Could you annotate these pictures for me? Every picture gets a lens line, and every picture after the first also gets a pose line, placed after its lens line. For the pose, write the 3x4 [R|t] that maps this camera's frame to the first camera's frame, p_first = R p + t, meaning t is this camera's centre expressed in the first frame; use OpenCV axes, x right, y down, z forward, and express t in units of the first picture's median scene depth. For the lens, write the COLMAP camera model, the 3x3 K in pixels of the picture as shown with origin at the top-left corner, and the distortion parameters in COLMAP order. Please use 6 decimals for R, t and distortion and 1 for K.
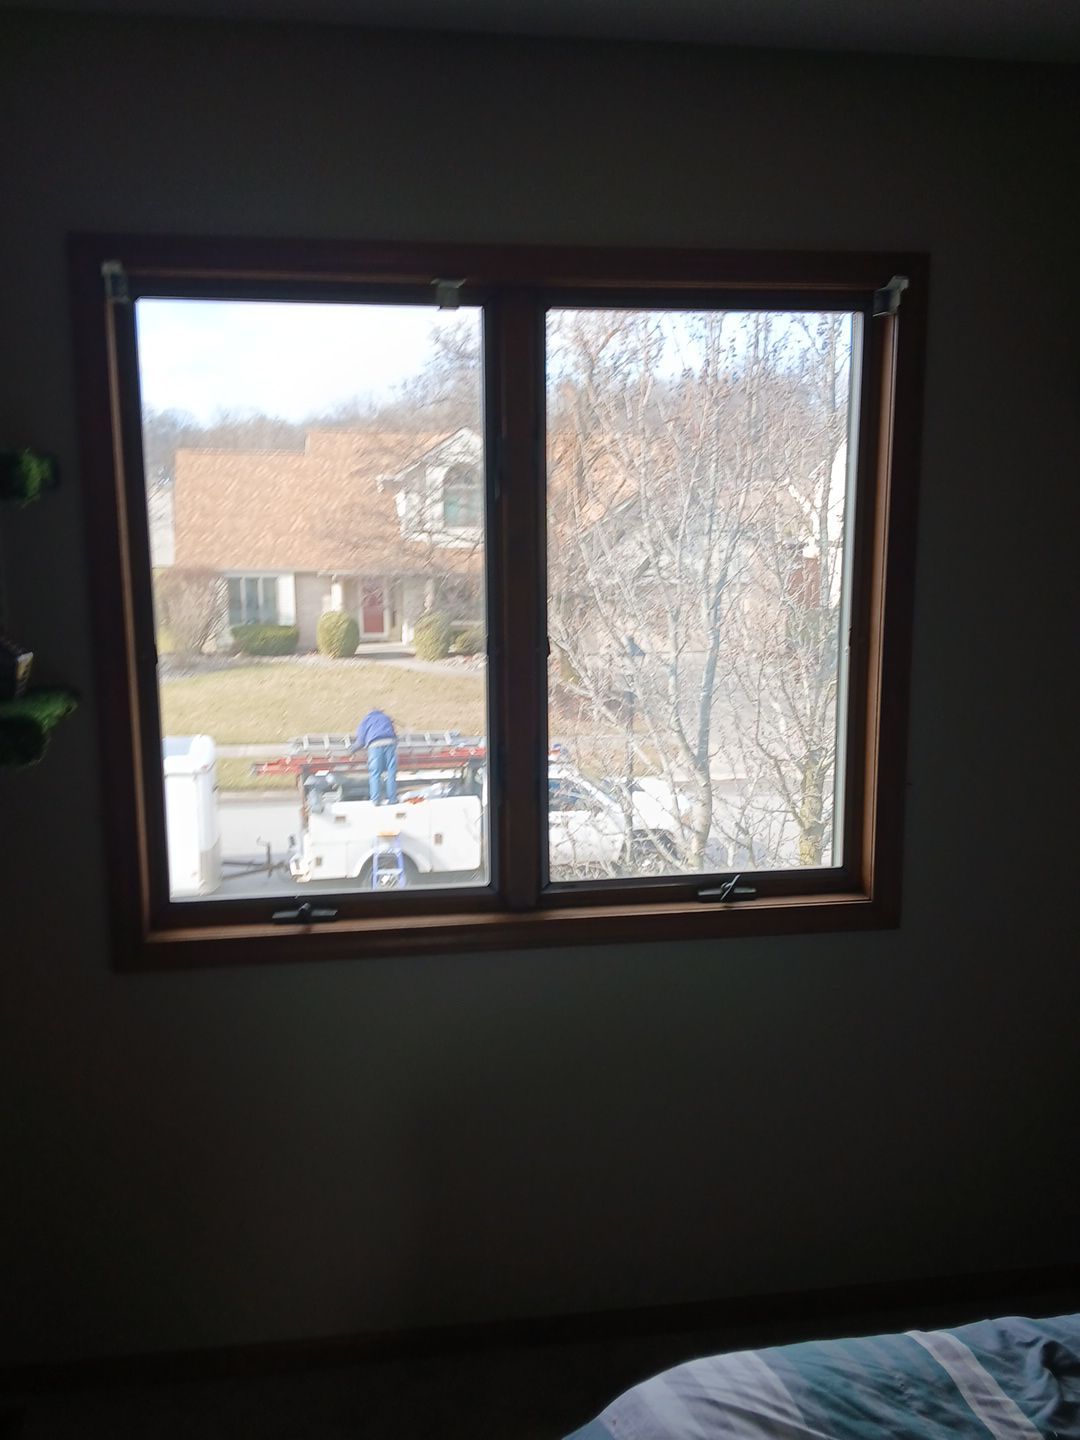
lens RADIAL K [[1670.8, 0, 540.0], [0, 1670.8, 720.0], [0, 0, 1]] dist [0.013856, 0.009687]
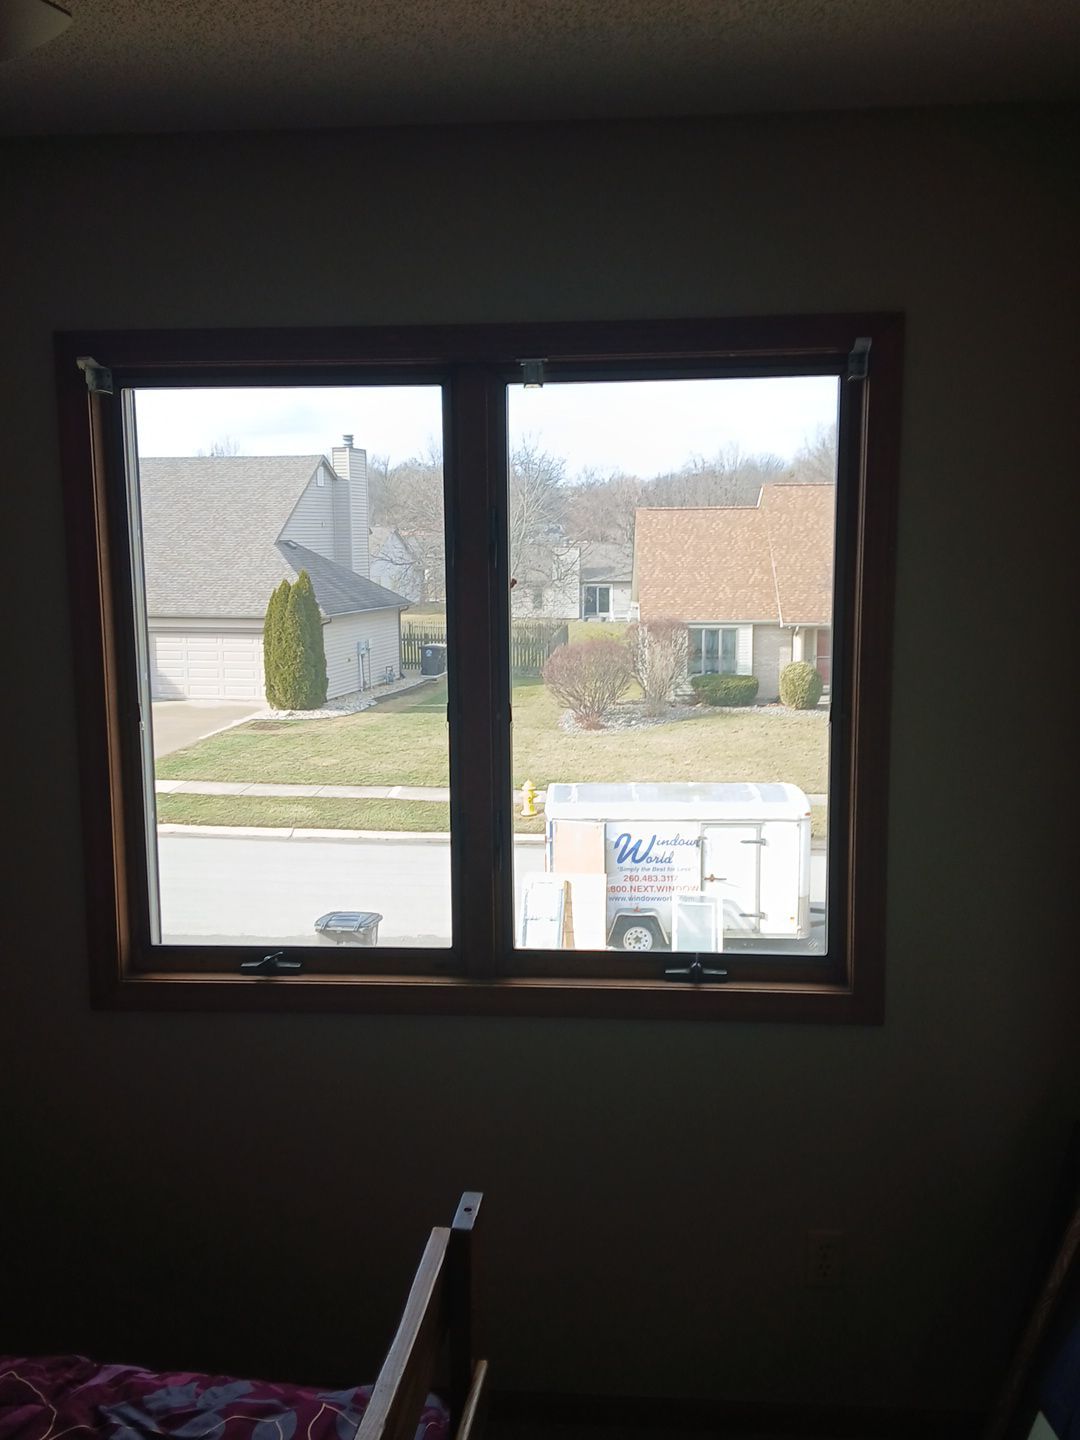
lens RADIAL K [[1630.5, 0, 540.0], [0, 1630.5, 720.0], [0, 0, 1]] dist [0.064233, -0.005247]
pose [[0.953844, 0.023968, -0.299344, 0.314910], [-0.035350, 0.998841, -0.032666, -0.009816], [0.298214, 0.041740, 0.953586, 0.061297]]
